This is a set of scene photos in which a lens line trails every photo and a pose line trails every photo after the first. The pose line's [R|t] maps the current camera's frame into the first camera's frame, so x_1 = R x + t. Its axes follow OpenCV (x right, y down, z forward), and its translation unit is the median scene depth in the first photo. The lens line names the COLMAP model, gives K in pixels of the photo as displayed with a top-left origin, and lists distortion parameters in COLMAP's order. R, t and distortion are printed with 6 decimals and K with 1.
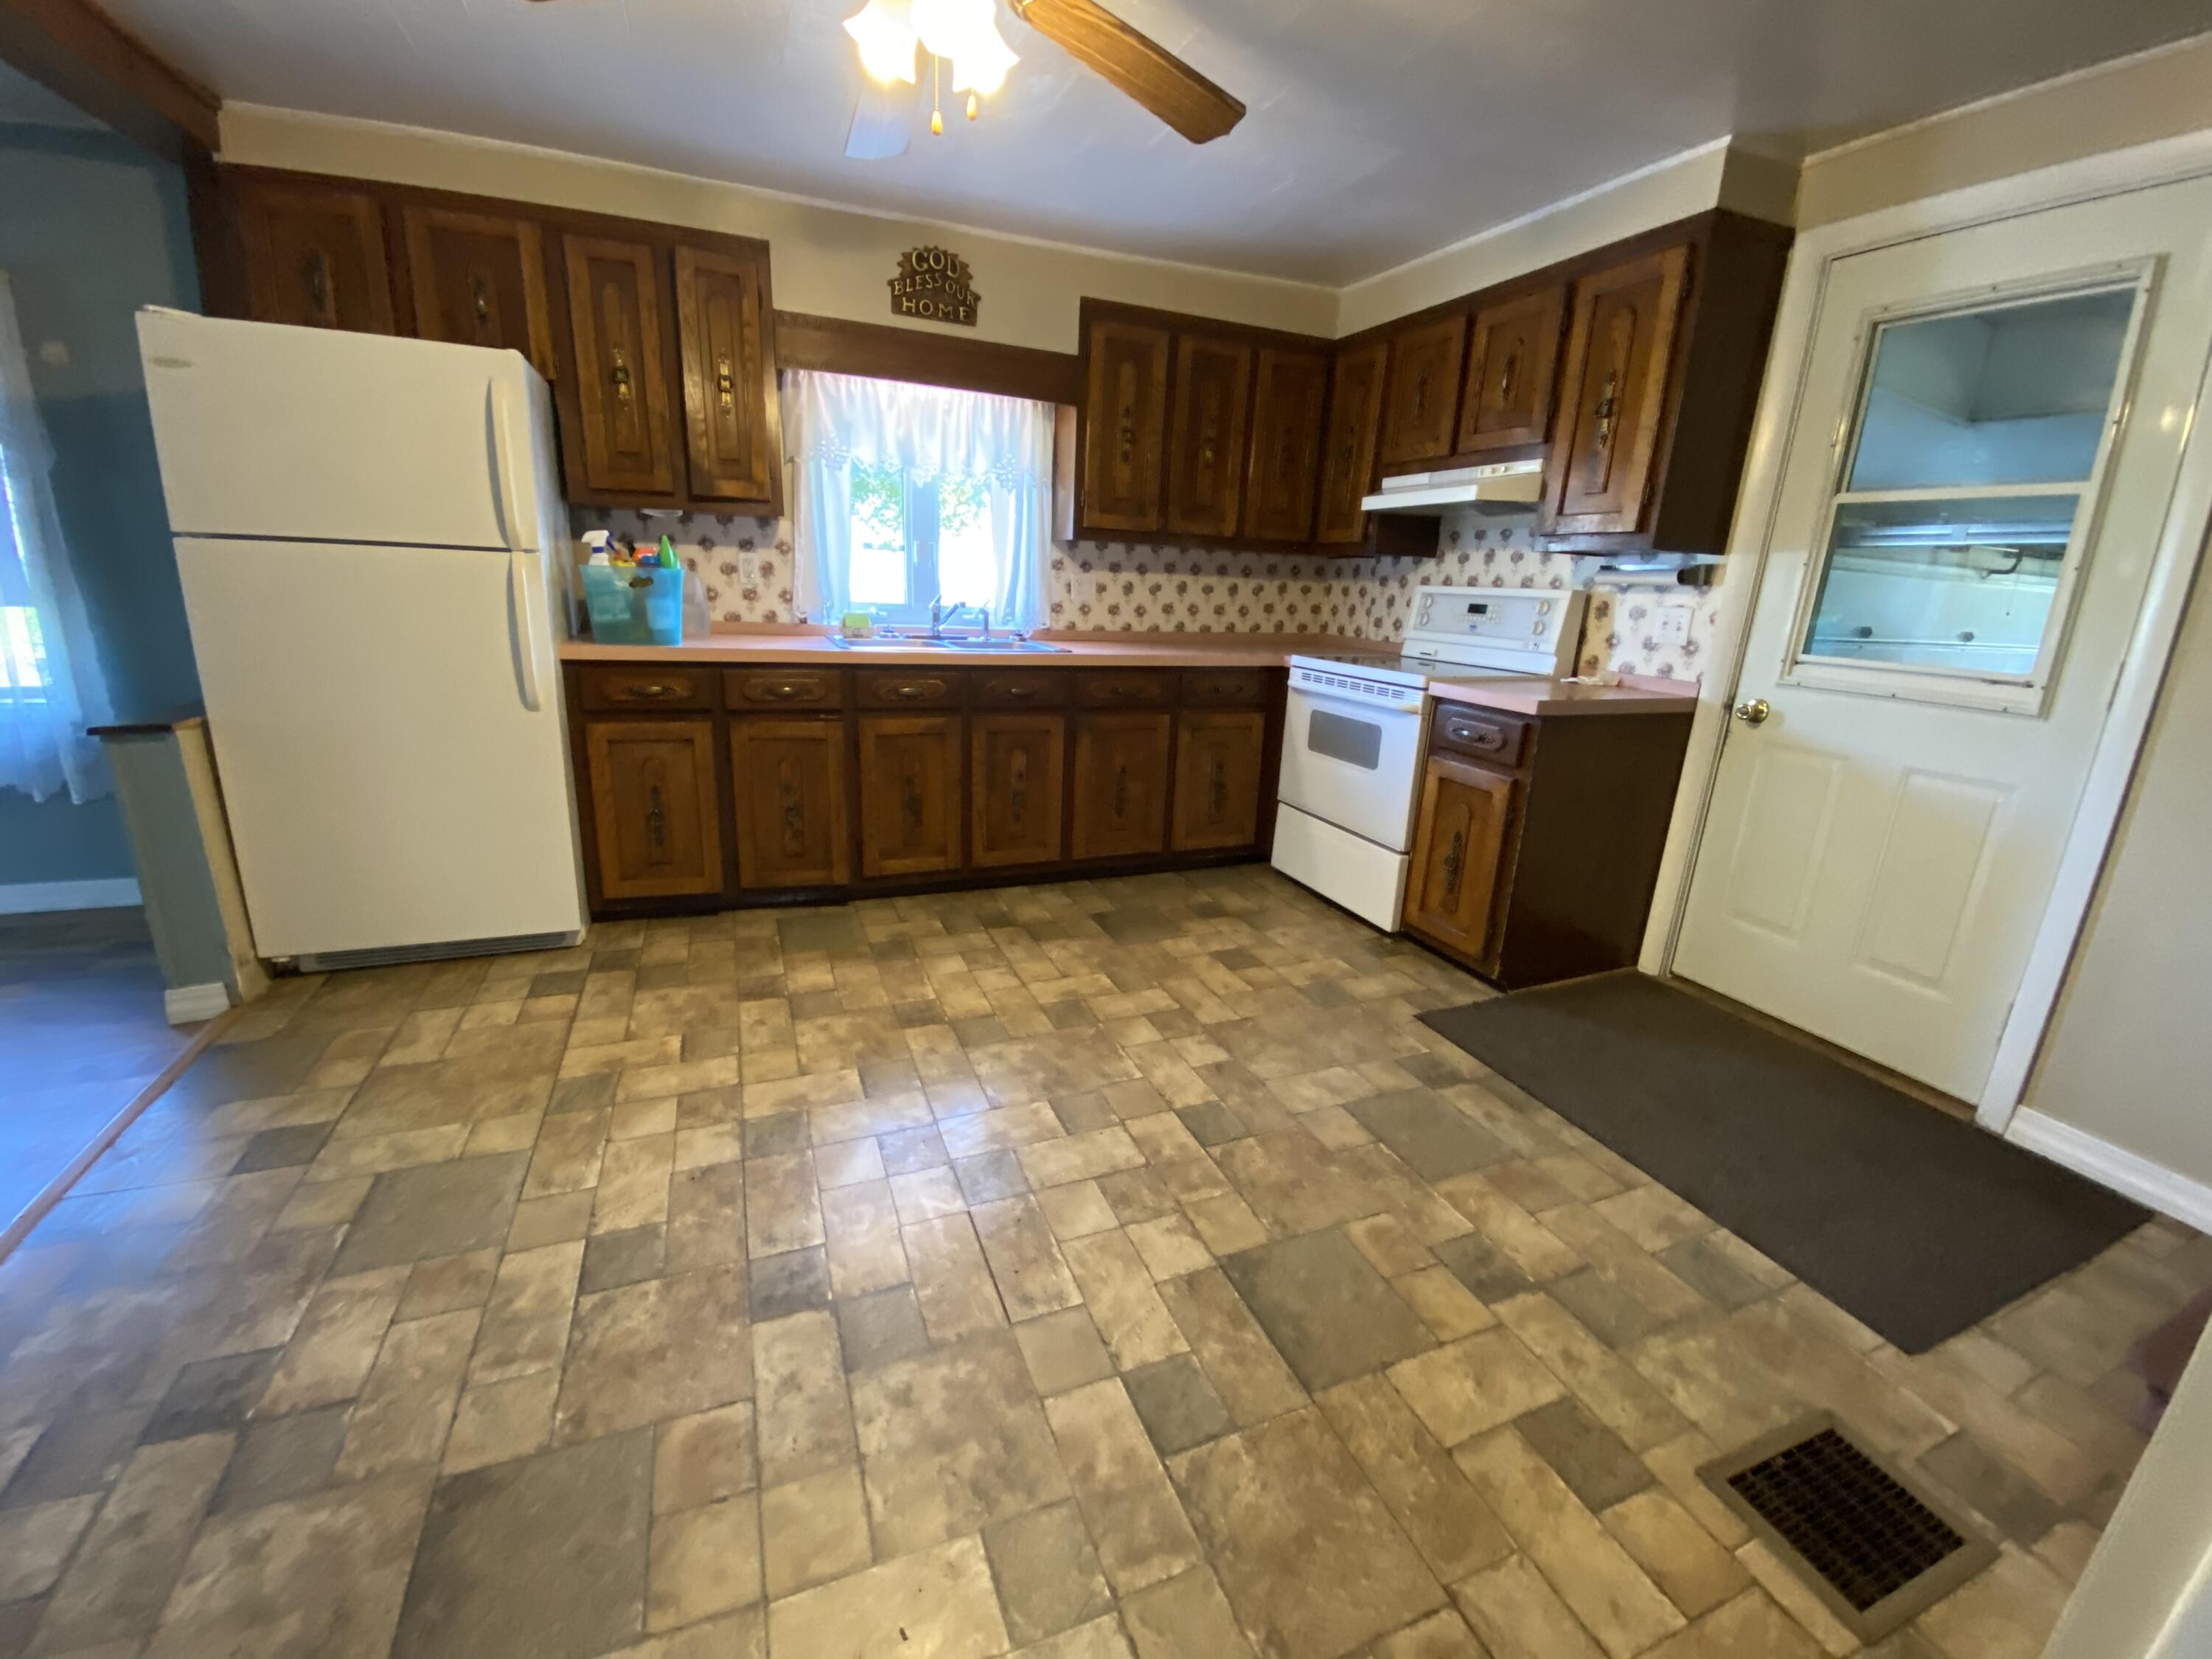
lens RADIAL K [[891.1, 0, 1106.0], [0, 891.1, 829.5], [0, 0, 1]] dist [-0.000080, -0.000042]
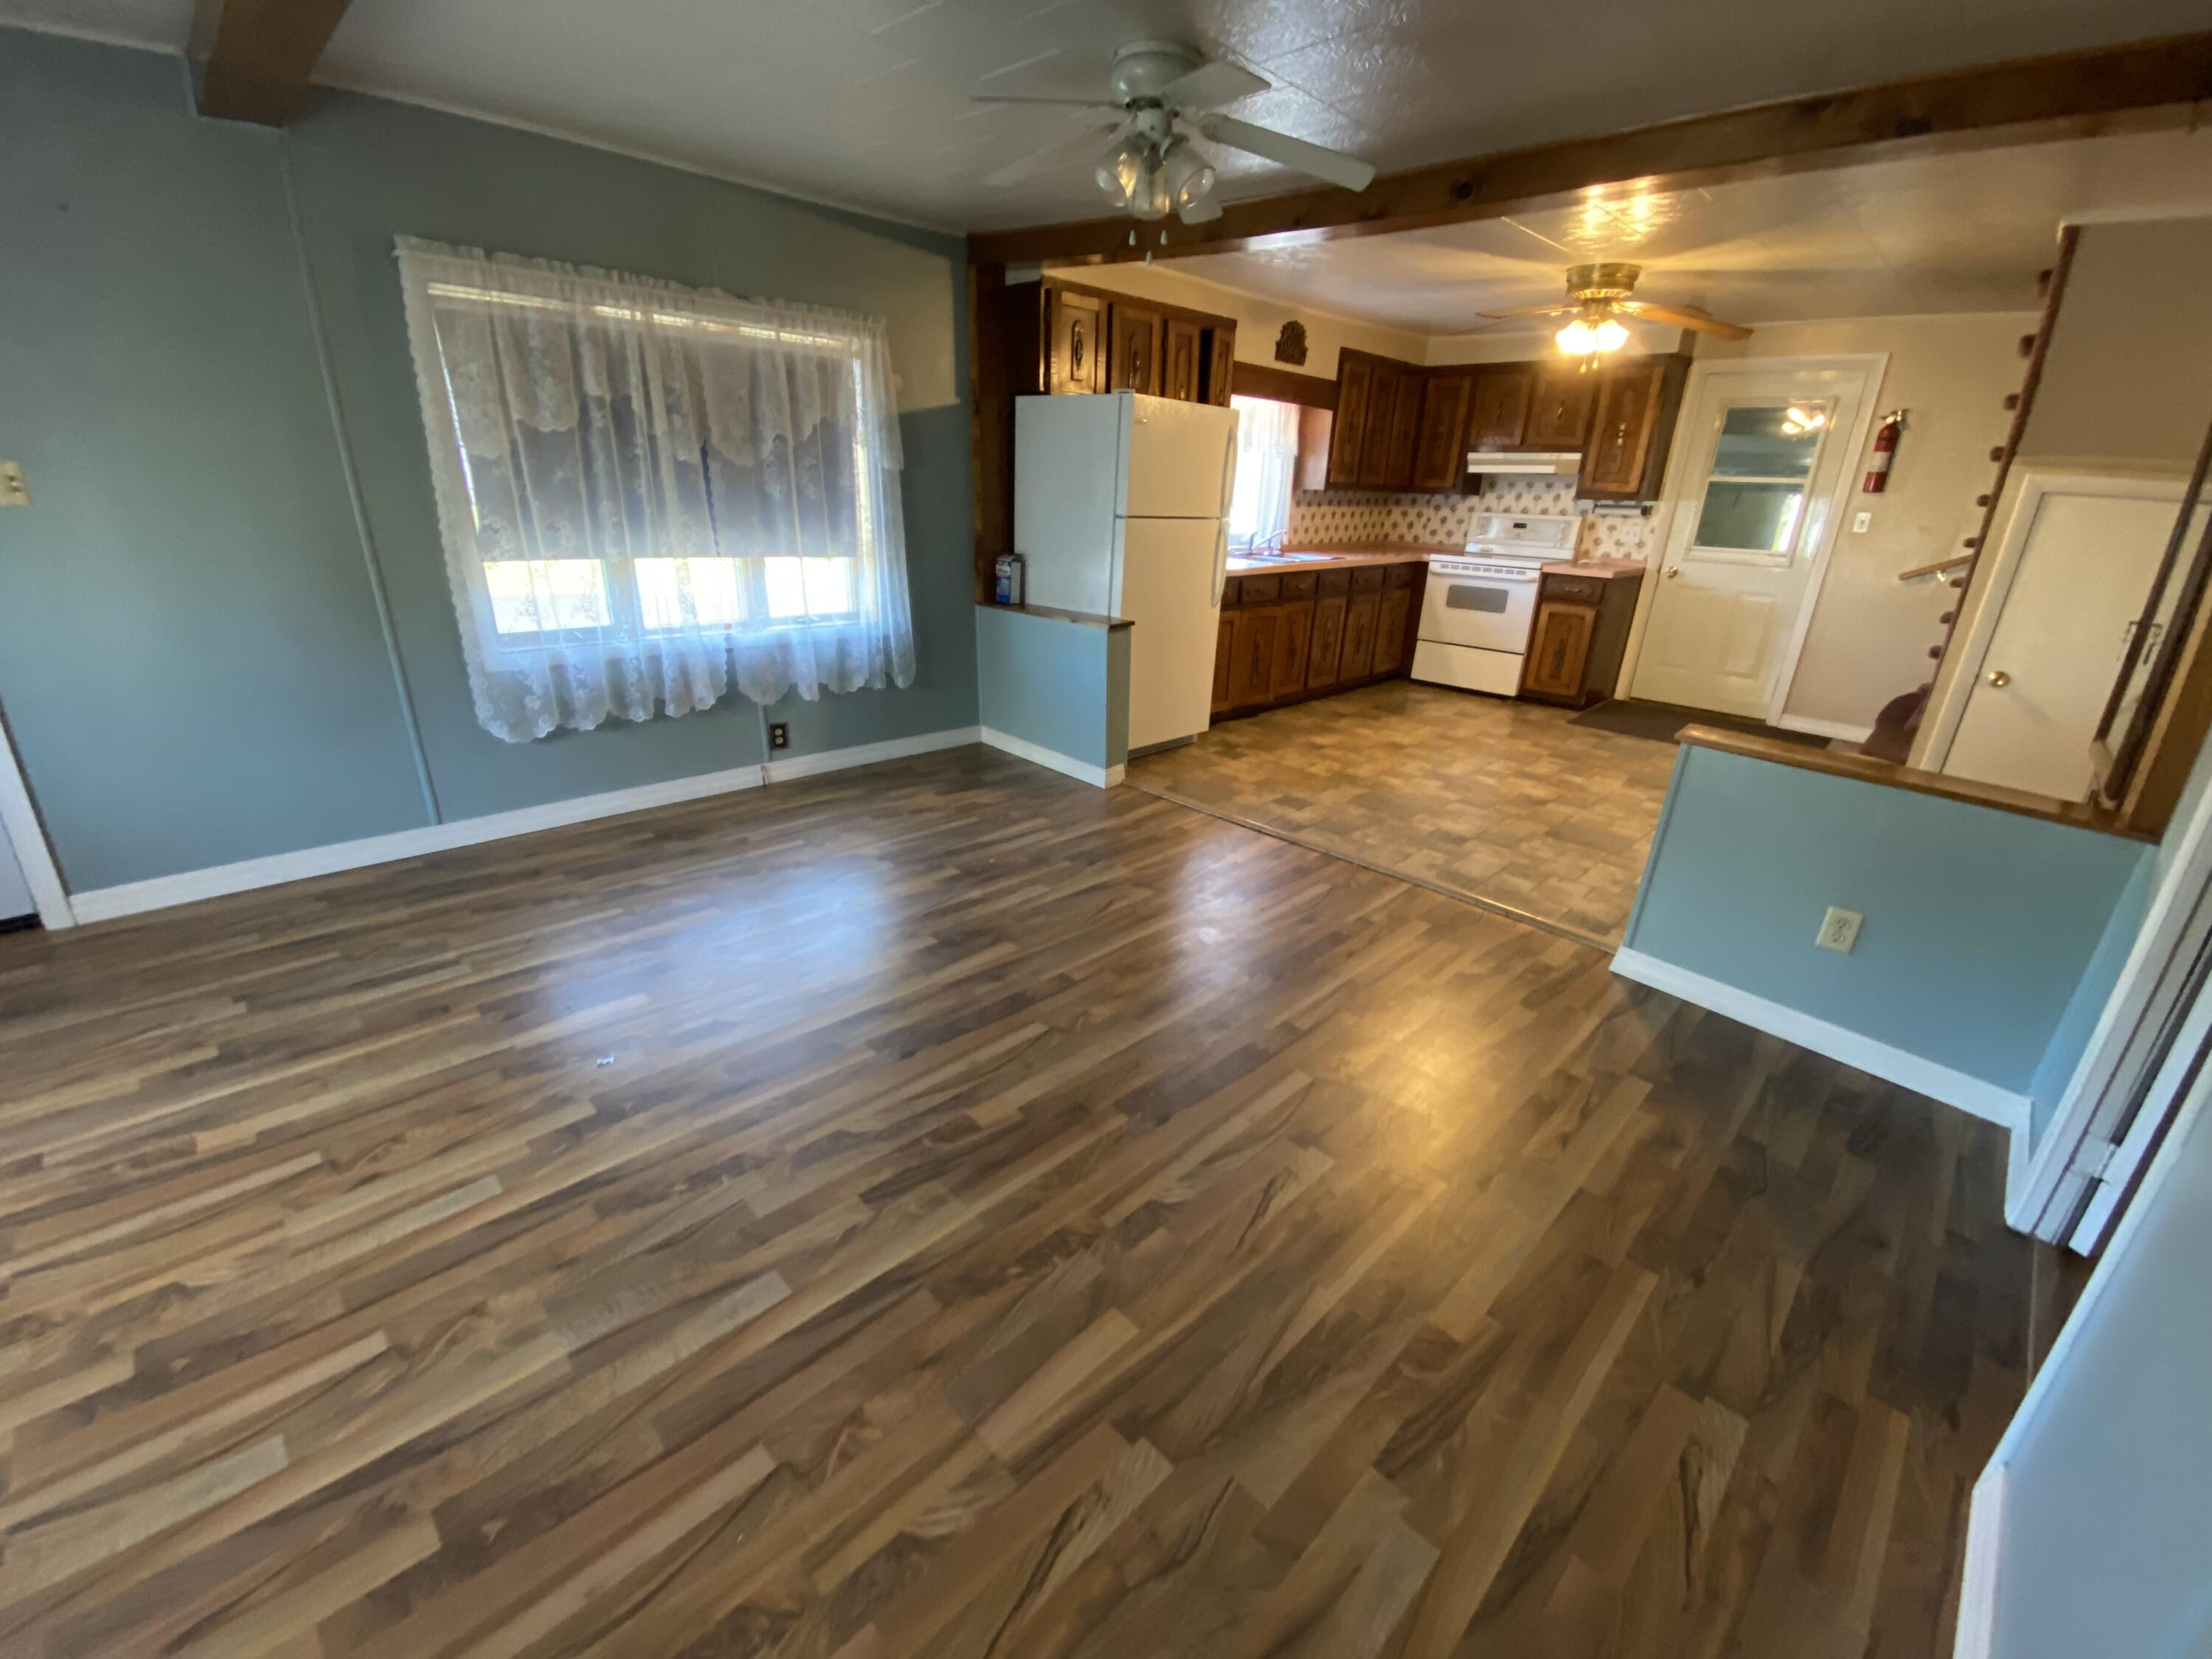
lens RADIAL K [[892.1, 0, 1106.0], [0, 892.1, 829.5], [0, 0, 1]] dist [-0.021695, -0.000151]
pose [[0.924282, -0.153232, 0.349603, -1.265000], [0.114918, 0.985100, 0.127952, 0.051427], [-0.364001, -0.078088, 0.928119, -0.524371]]
